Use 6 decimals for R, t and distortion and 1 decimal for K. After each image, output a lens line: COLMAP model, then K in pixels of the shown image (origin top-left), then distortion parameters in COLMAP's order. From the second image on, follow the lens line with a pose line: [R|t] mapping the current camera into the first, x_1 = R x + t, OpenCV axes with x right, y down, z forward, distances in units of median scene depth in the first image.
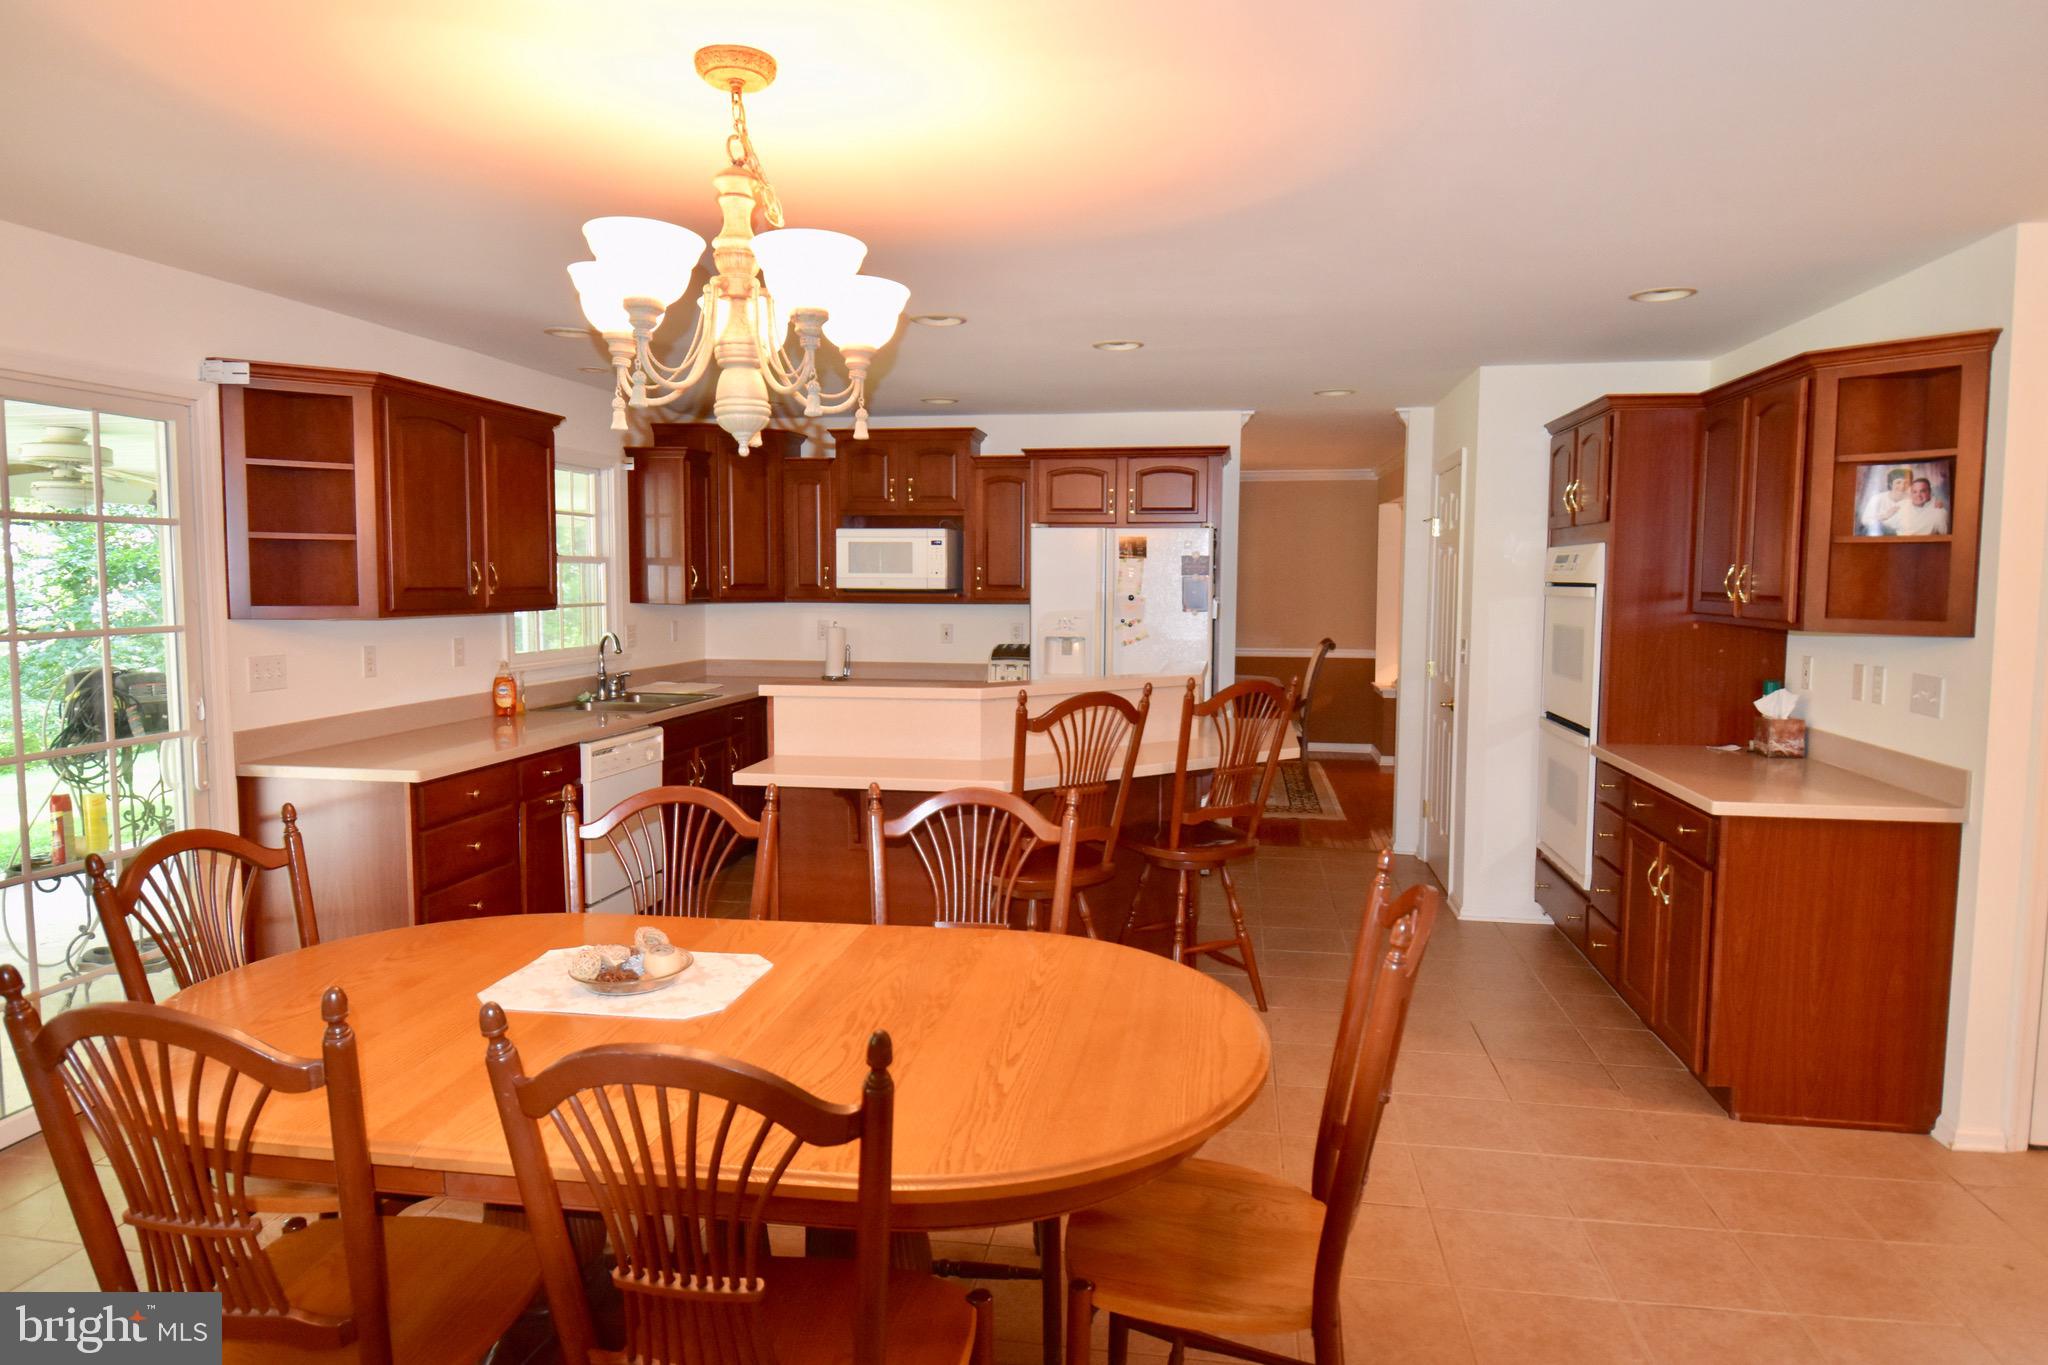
lens RADIAL K [[1206.1, 0, 1019.4], [0, 1206.1, 678.9], [0, 0, 1]] dist [0.000012, -0.000233]
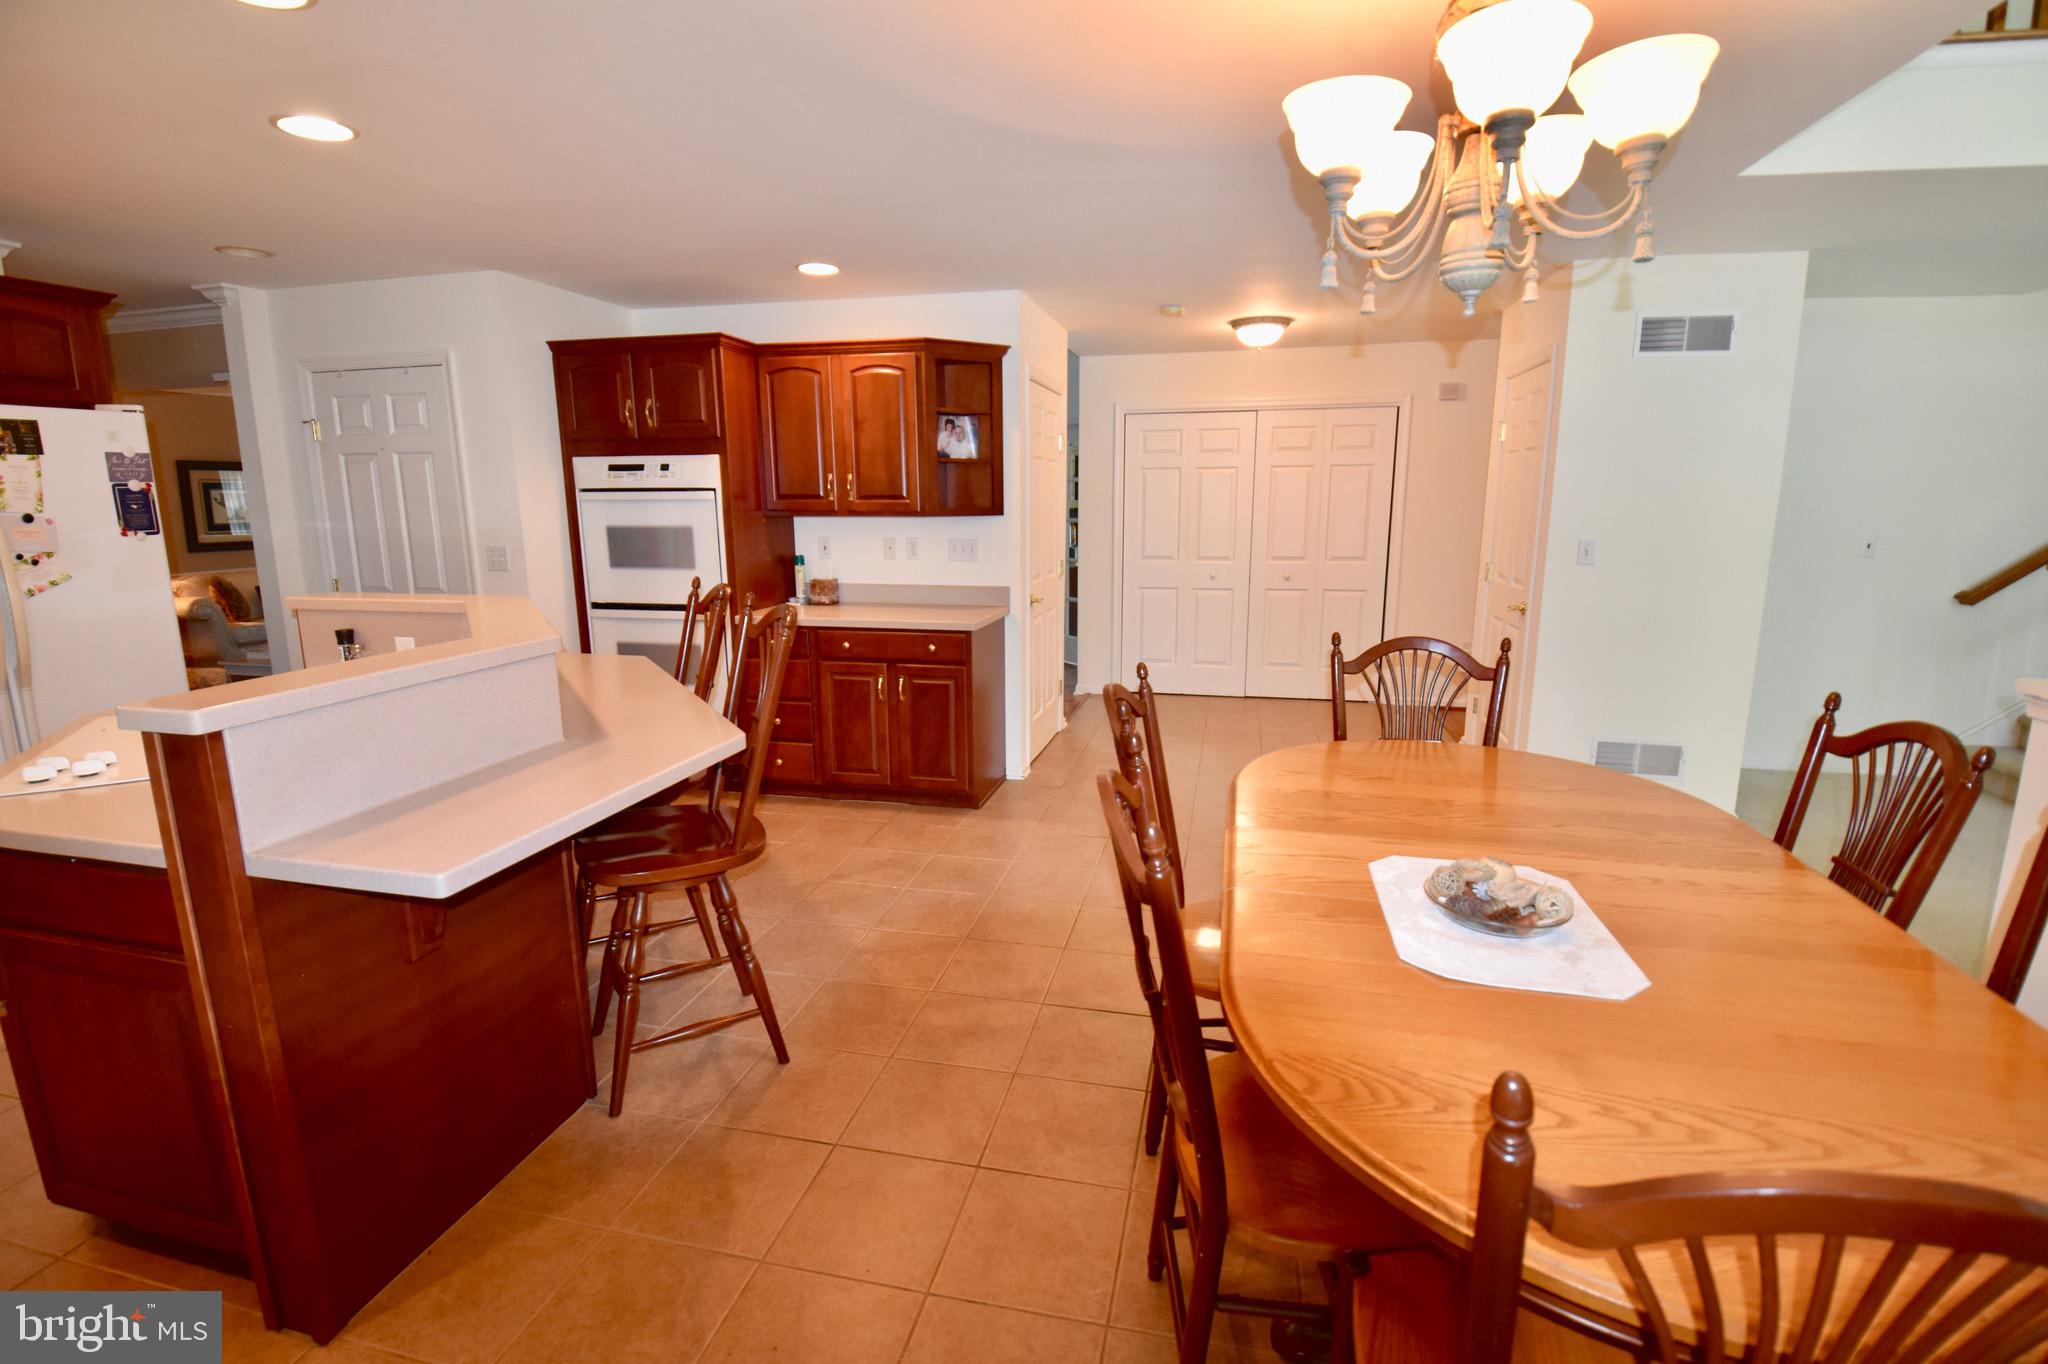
lens RADIAL K [[932.6, 0, 1032.2], [0, 932.6, 666.8], [0, 0, 1]] dist [0.001137, -0.014701]
pose [[0.063273, -0.182209, 0.981222, -0.411535], [0.090033, 0.980225, 0.176218, -0.033396], [-0.993927, 0.077192, 0.078427, 0.532572]]
